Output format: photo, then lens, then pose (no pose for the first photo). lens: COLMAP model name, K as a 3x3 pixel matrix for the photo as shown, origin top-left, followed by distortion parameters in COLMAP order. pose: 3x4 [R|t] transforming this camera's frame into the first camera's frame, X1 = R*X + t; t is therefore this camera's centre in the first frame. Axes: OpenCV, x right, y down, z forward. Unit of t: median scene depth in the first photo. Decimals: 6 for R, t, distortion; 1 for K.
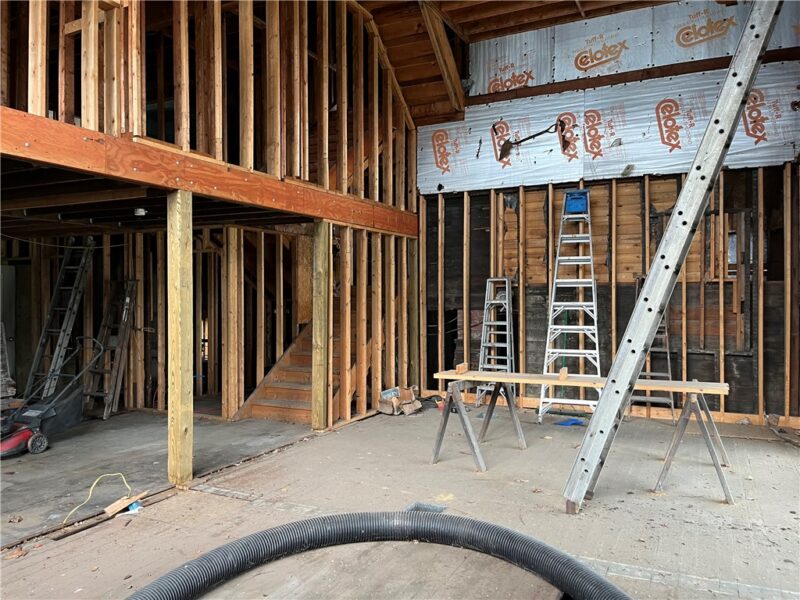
lens RADIAL K [[603.2, 0, 396.8], [0, 603.2, 305.1], [0, 0, 1]] dist [0.070717, -0.089839]
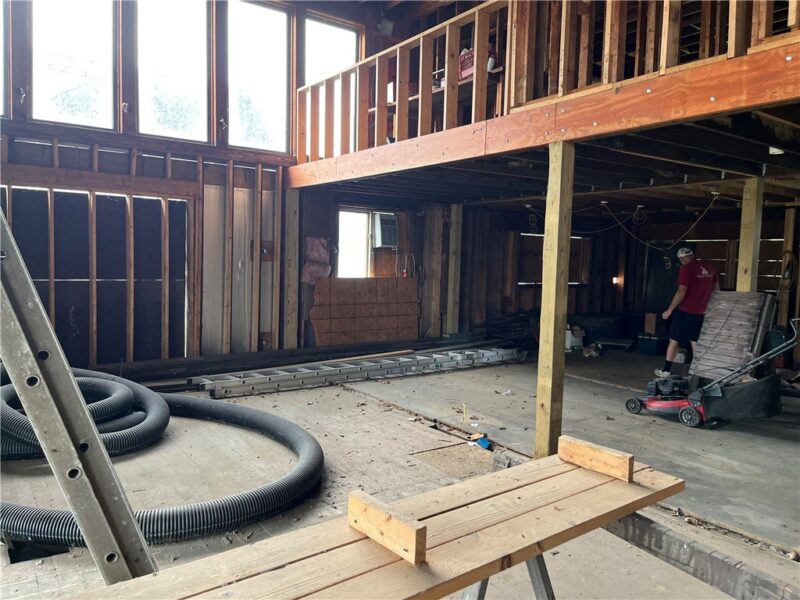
lens RADIAL K [[603.2, 0, 396.8], [0, 603.2, 305.1], [0, 0, 1]] dist [0.070717, -0.089839]
pose [[-0.474373, 0.059622, -0.878303, 0.647195], [-0.036528, 0.995511, 0.087308, -0.022712], [0.879566, 0.073499, -0.470066, 1.414354]]
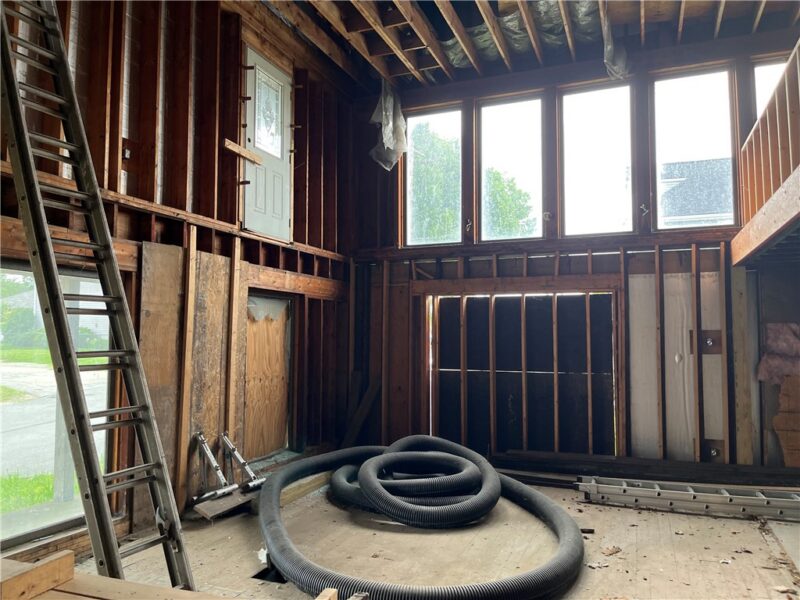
lens RADIAL K [[603.2, 0, 396.8], [0, 603.2, 305.1], [0, 0, 1]] dist [0.070717, -0.089839]
pose [[-0.997115, -0.005062, -0.075736, 0.120783], [-0.001709, 0.999018, -0.044268, -0.035617], [0.075886, -0.044011, -0.996145, 1.704708]]
